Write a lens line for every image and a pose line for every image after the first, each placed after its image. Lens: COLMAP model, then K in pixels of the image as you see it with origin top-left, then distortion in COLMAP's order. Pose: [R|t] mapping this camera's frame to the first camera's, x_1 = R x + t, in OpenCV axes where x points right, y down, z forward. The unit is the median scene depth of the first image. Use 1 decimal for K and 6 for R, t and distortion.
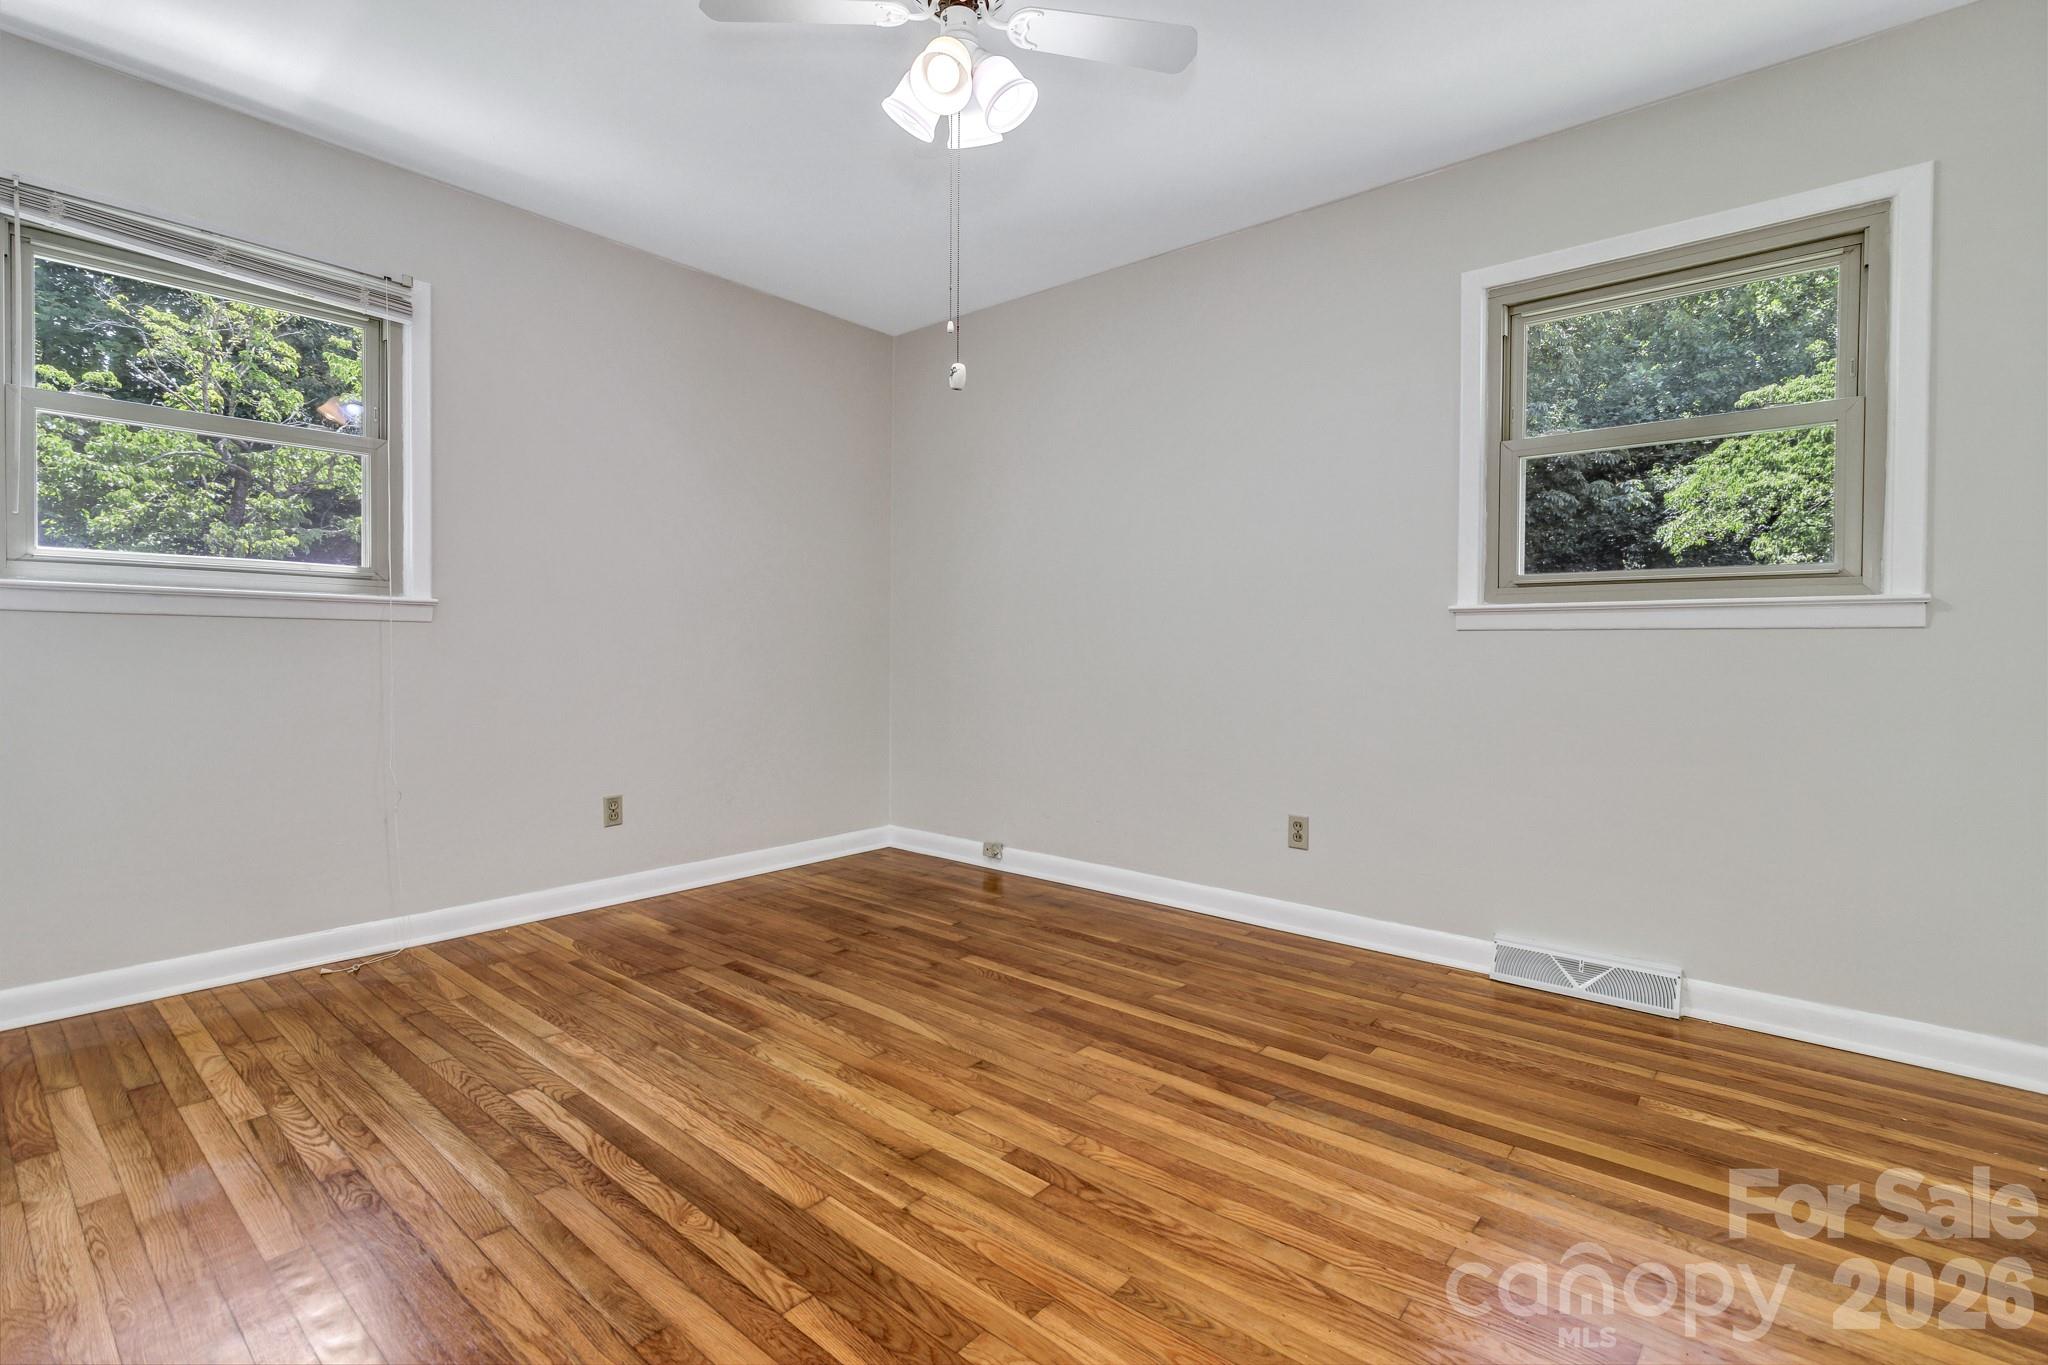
lens RADIAL K [[943.4, 0, 1028.5], [0, 943.4, 655.4], [0, 0, 1]] dist [-0.001180, -0.000995]
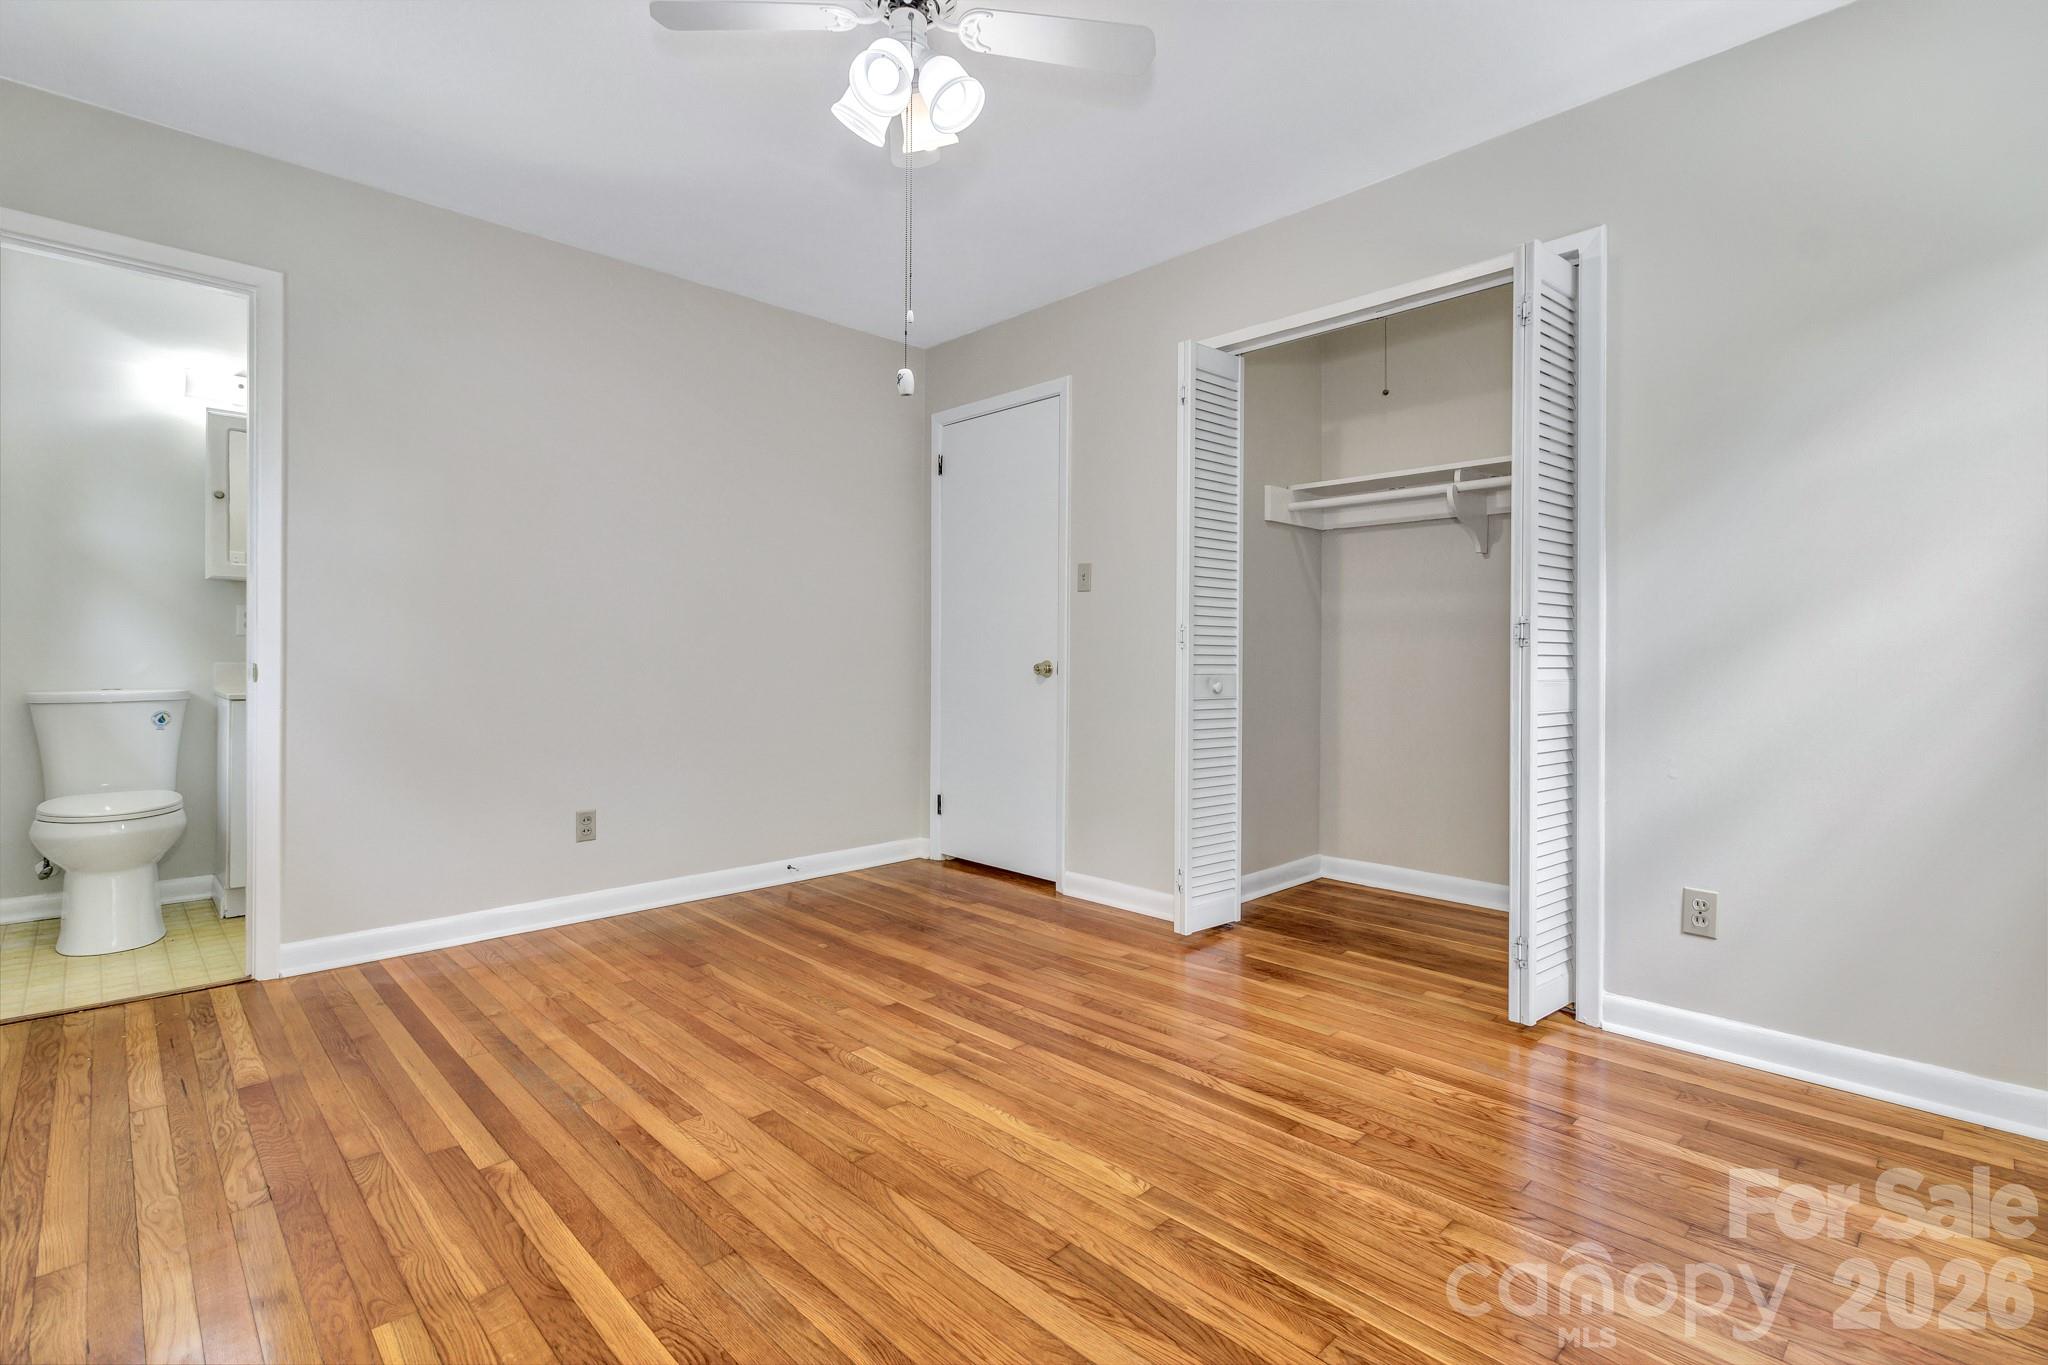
lens RADIAL K [[943.4, 0, 1033.3], [0, 943.4, 664.3], [0, 0, 1]] dist [-0.001180, -0.000995]
pose [[-0.996153, -0.013290, 0.086620, -0.238613], [-0.011837, 0.999781, 0.017273, -0.015639], [-0.086830, 0.016182, -0.996092, 1.587846]]
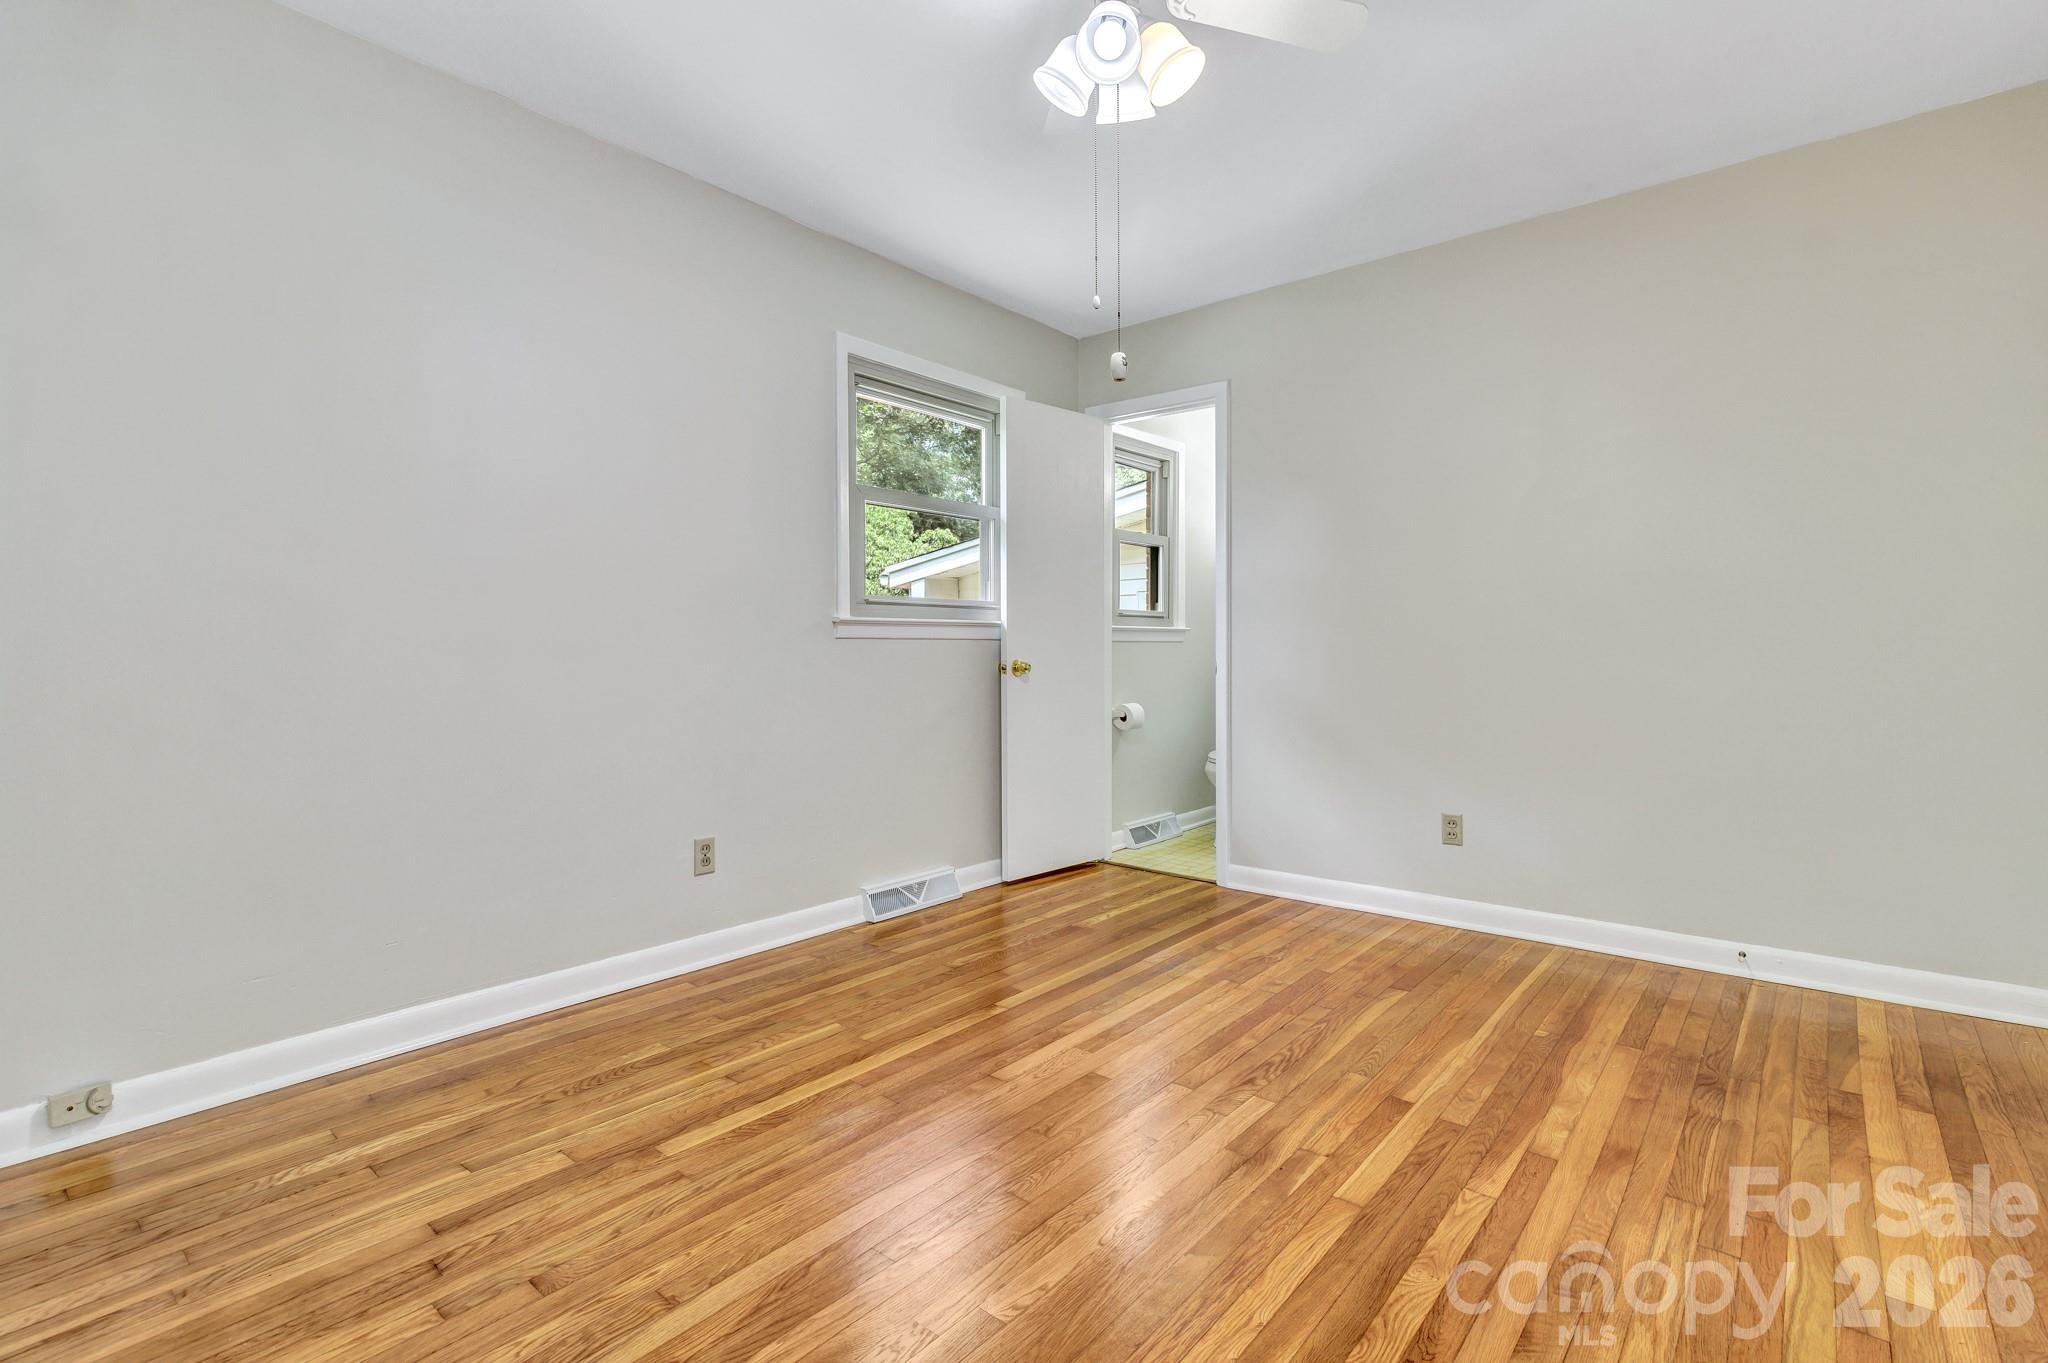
lens RADIAL K [[943.4, 0, 1029.4], [0, 943.4, 664.1], [0, 0, 1]] dist [-0.001180, -0.000995]
pose [[-0.007551, -0.020228, 0.999767, -0.812891], [0.011732, 0.999725, 0.020315, -0.019027], [-0.999903, 0.011883, -0.007311, 0.886577]]
